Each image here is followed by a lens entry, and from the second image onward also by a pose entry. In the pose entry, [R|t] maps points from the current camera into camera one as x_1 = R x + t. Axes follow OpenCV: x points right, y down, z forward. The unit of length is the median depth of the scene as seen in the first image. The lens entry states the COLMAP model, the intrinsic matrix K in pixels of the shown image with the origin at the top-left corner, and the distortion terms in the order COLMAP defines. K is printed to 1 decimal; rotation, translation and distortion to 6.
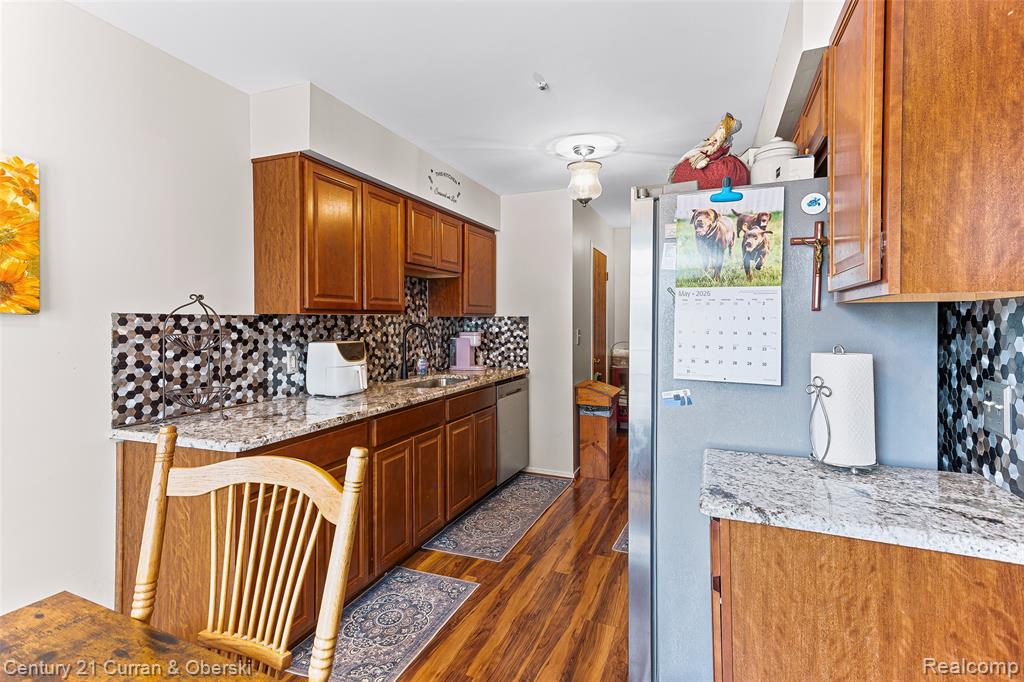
lens RADIAL K [[484.8, 0, 507.5], [0, 484.8, 324.1], [0, 0, 1]] dist [0.012634, 0.006395]
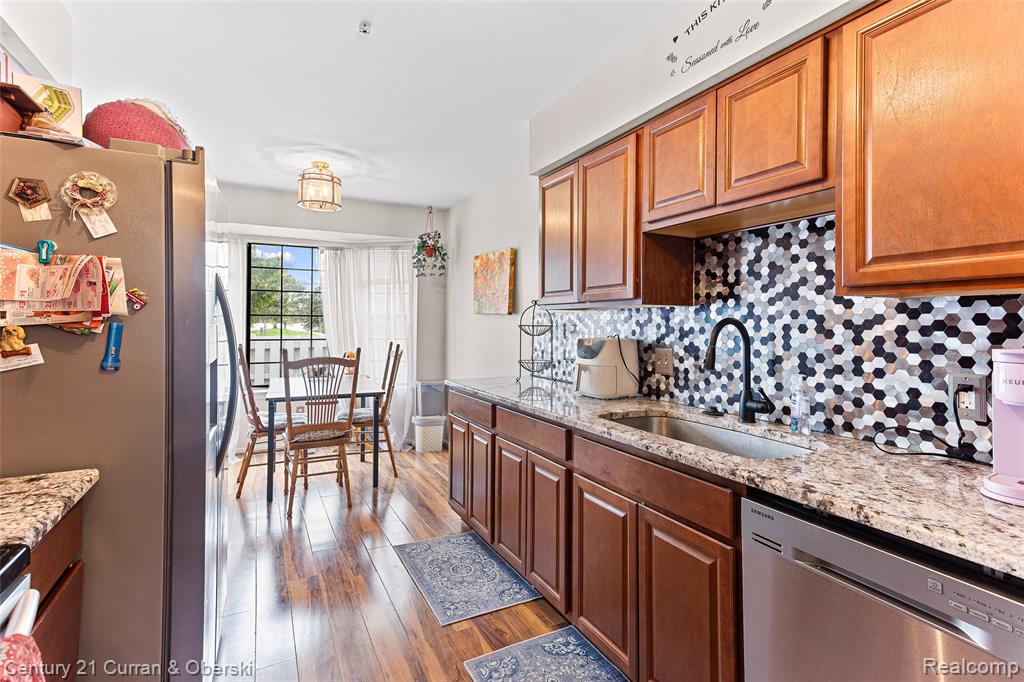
lens RADIAL K [[484.8, 0, 507.5], [0, 484.8, 324.1], [0, 0, 1]] dist [0.012634, 0.006395]
pose [[-0.638236, -0.007703, -0.769802, 0.343518], [-0.015856, 0.999869, 0.003142, 0.007965], [0.769677, 0.014211, -0.638275, 1.065626]]
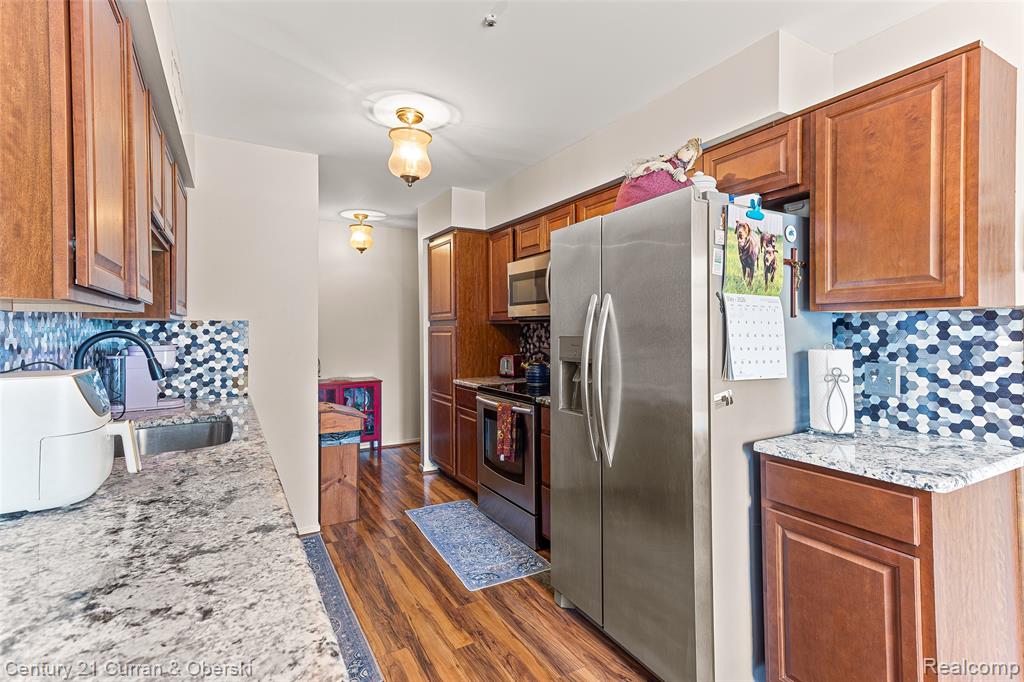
lens RADIAL K [[481.5, 0, 507.2], [0, 481.5, 329.9], [0, 0, 1]] dist [0.015853, 0.007537]
pose [[0.603487, -0.000150, 0.797373, -0.321213], [0.005718, 0.999975, -0.004139, 0.002443], [-0.797353, 0.007057, 0.603472, 0.318088]]
